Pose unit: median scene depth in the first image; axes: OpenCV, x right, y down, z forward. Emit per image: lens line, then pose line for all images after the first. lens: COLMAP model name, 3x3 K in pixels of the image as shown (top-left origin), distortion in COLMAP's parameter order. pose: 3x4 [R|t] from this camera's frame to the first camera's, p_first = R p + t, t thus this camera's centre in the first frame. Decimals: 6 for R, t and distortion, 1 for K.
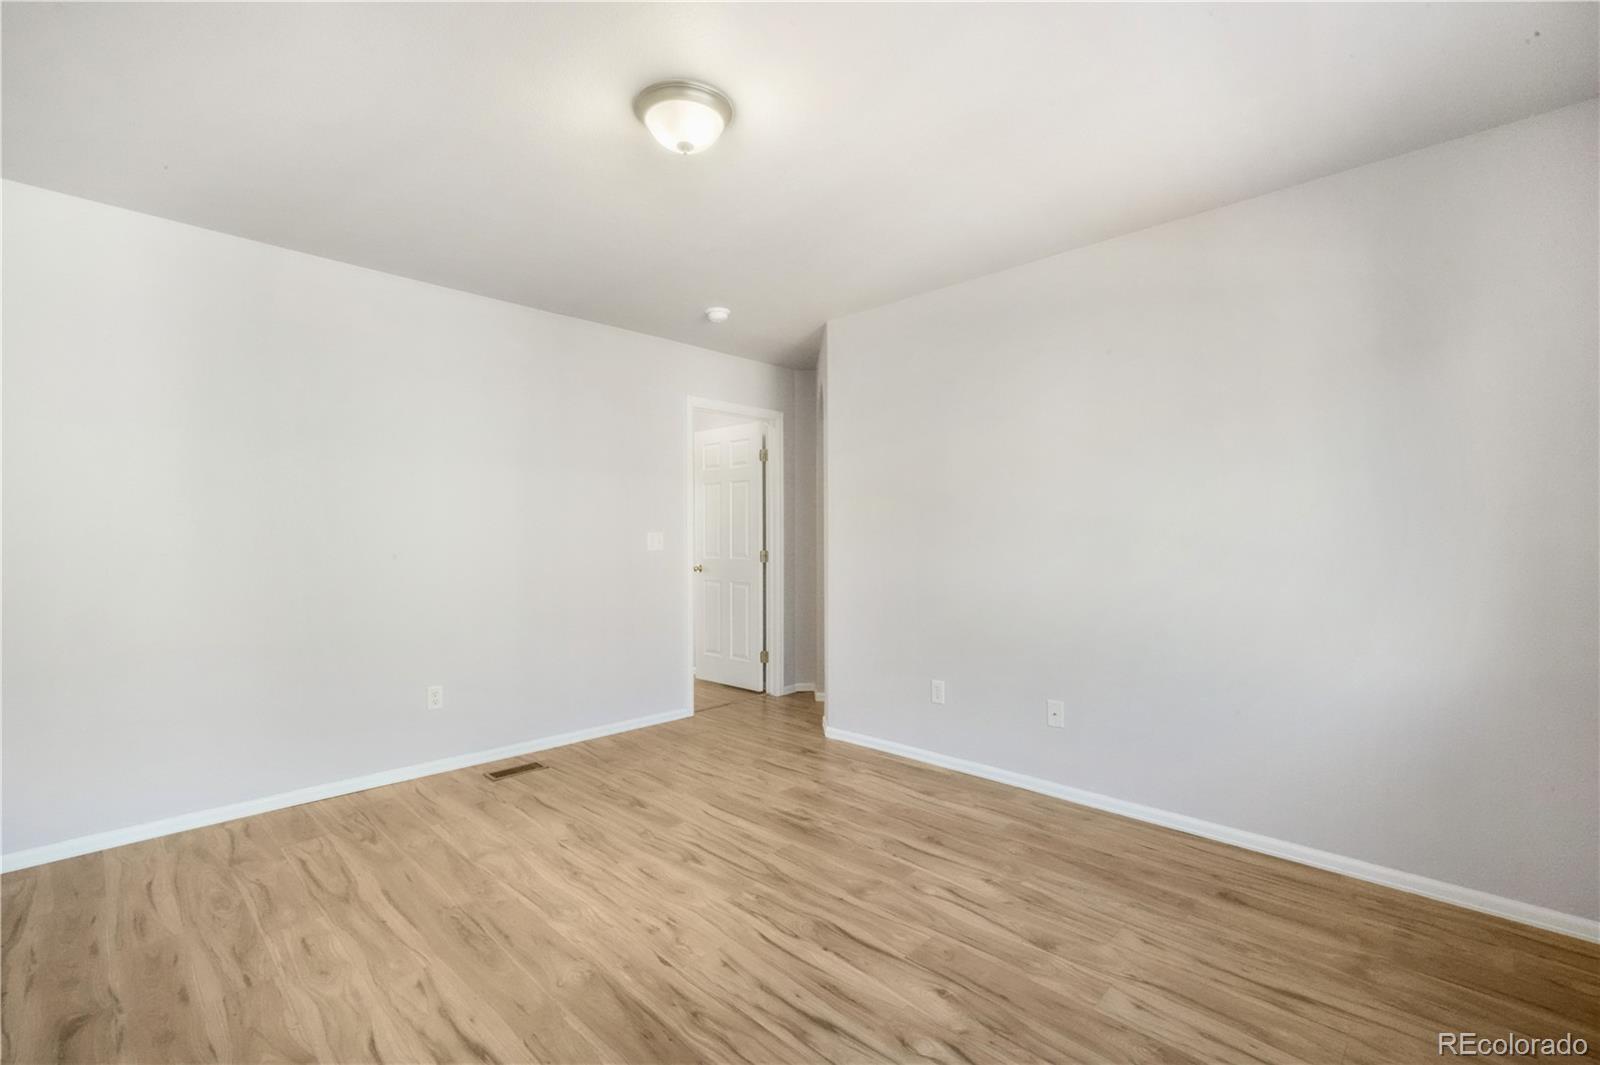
lens RADIAL K [[704.5, 0, 778.4], [0, 704.5, 539.8], [0, 0, 1]] dist [0.002263, 0.000145]
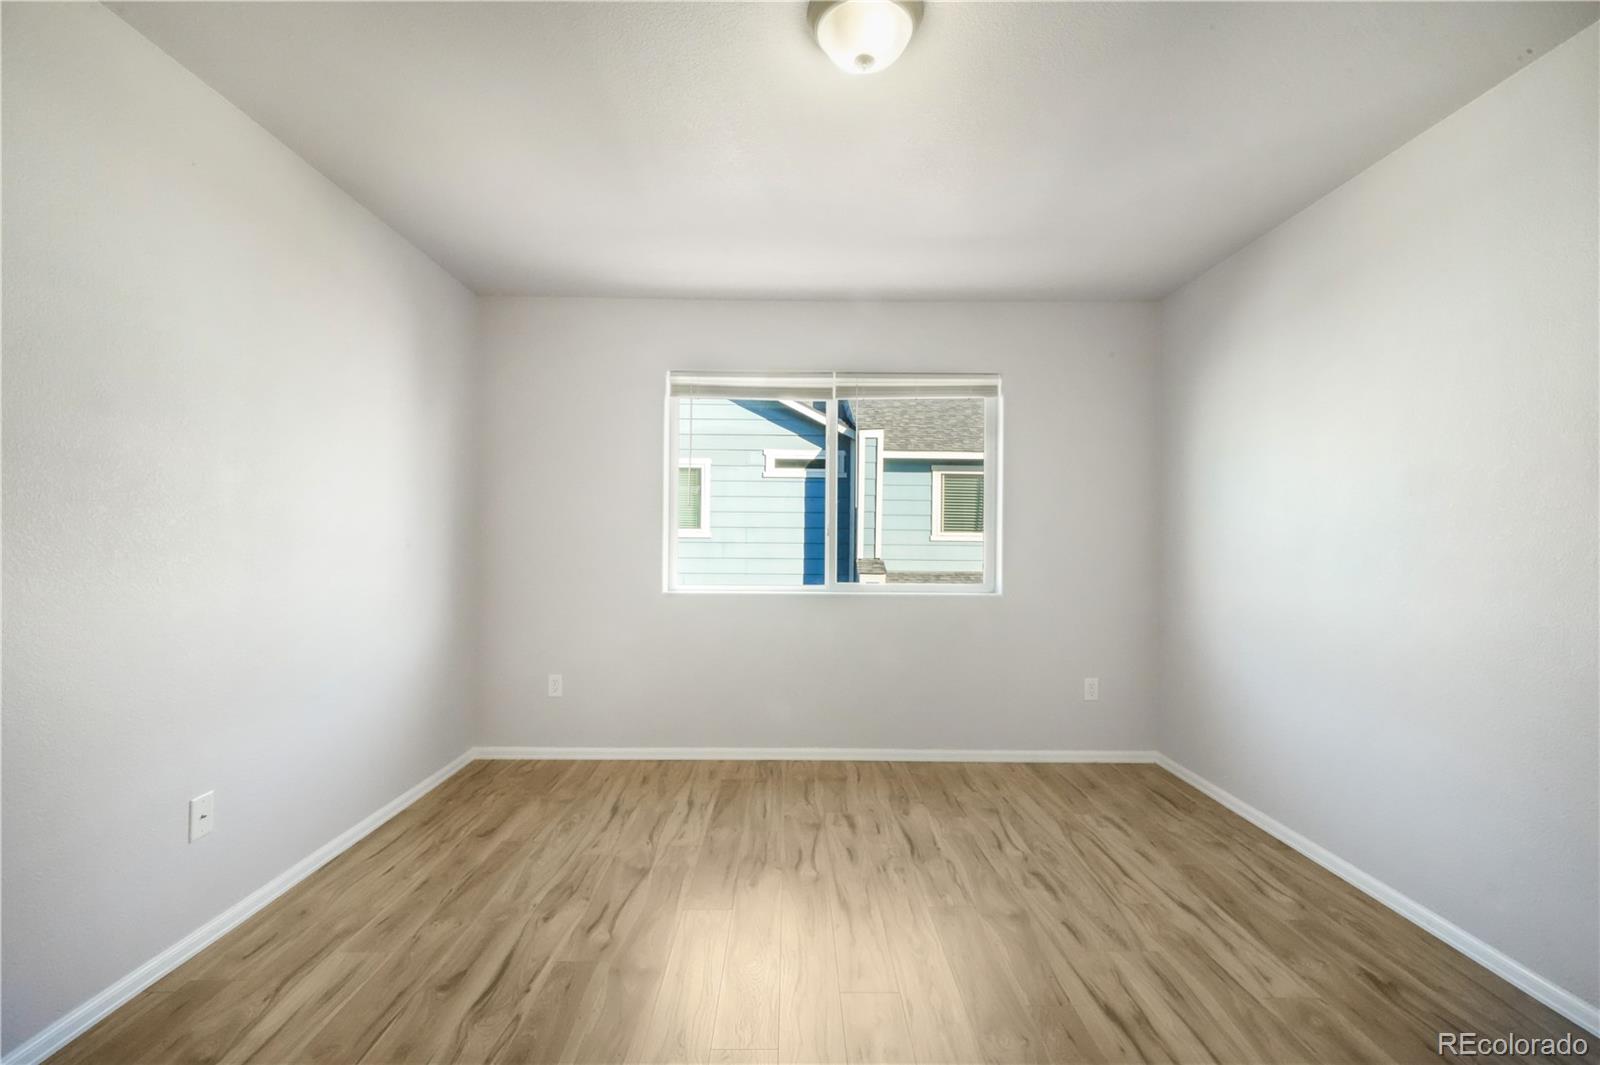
lens RADIAL K [[685.1, 0, 800.0], [0, 685.1, 532.5], [0, 0, 1]] dist [0.008742, -0.000031]
pose [[-0.717690, 0.001289, 0.696362, -0.514596], [-0.004797, 0.999965, -0.006794, -0.006728], [-0.696346, -0.008216, -0.717659, 1.318742]]
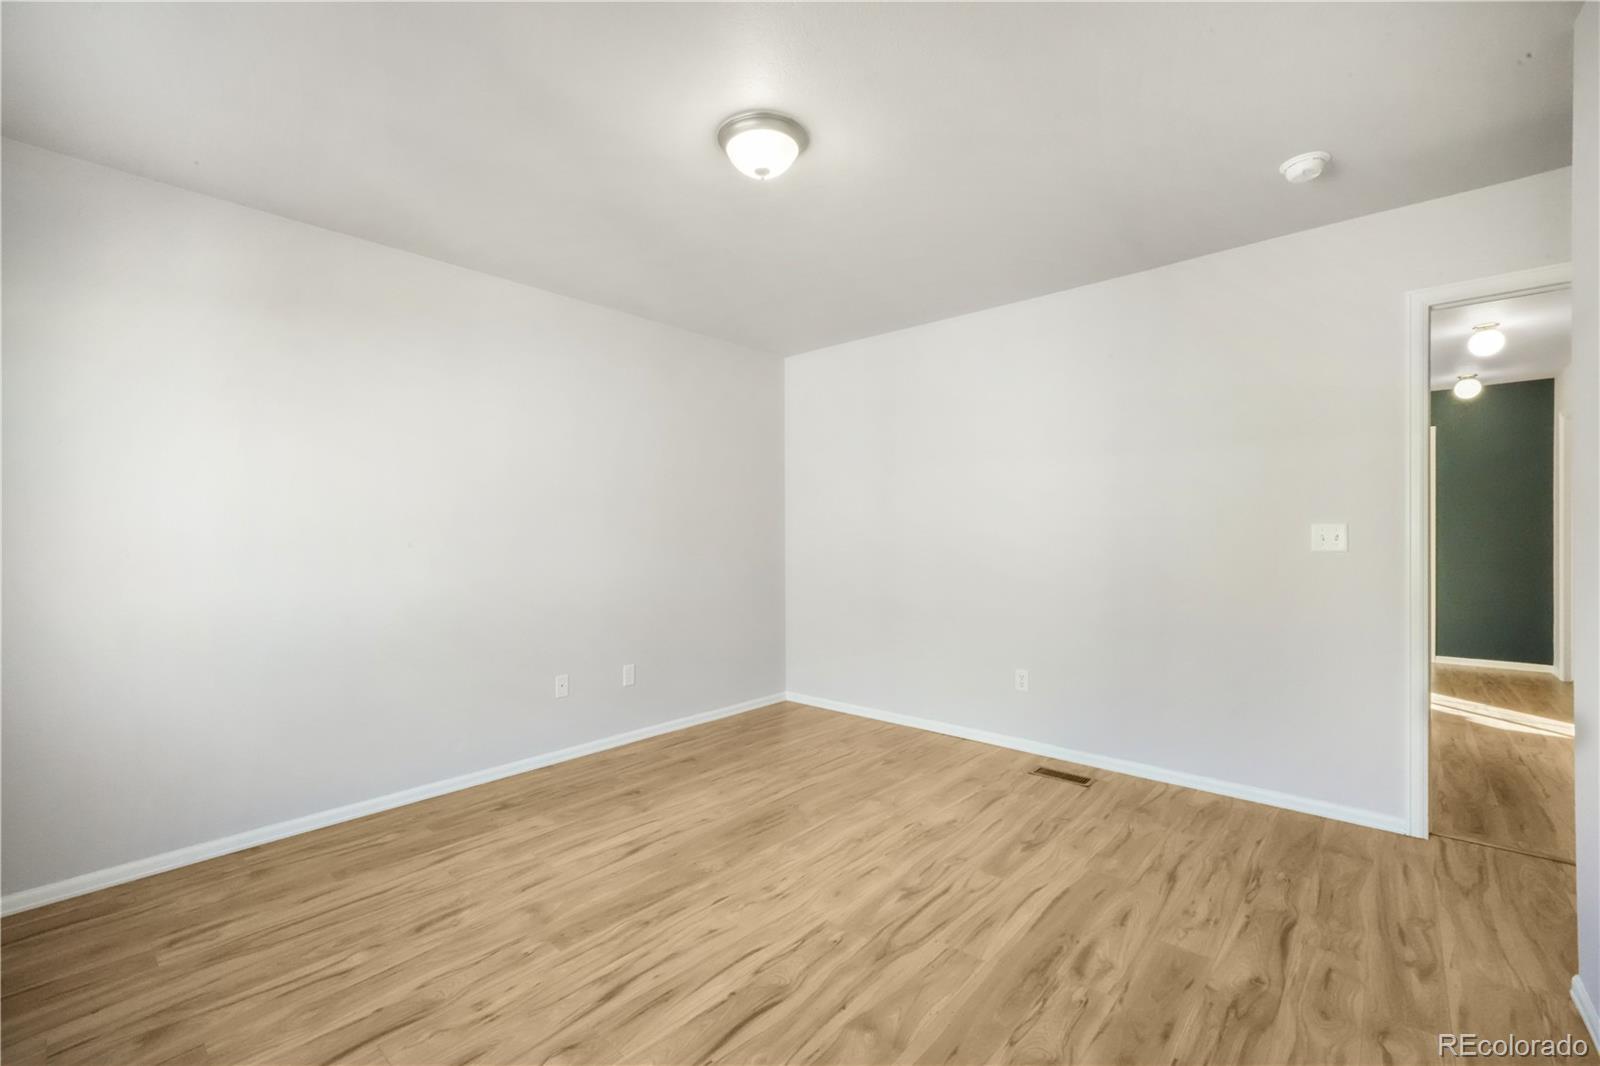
lens RADIAL K [[685.1, 0, 800.0], [0, 685.1, 533.0], [0, 0, 1]] dist [0.008742, -0.000031]
pose [[0.057303, -0.000508, -0.998357, 0.739203], [0.003416, 0.999994, -0.000312, -0.004902], [0.998351, -0.003393, 0.057304, 0.809562]]
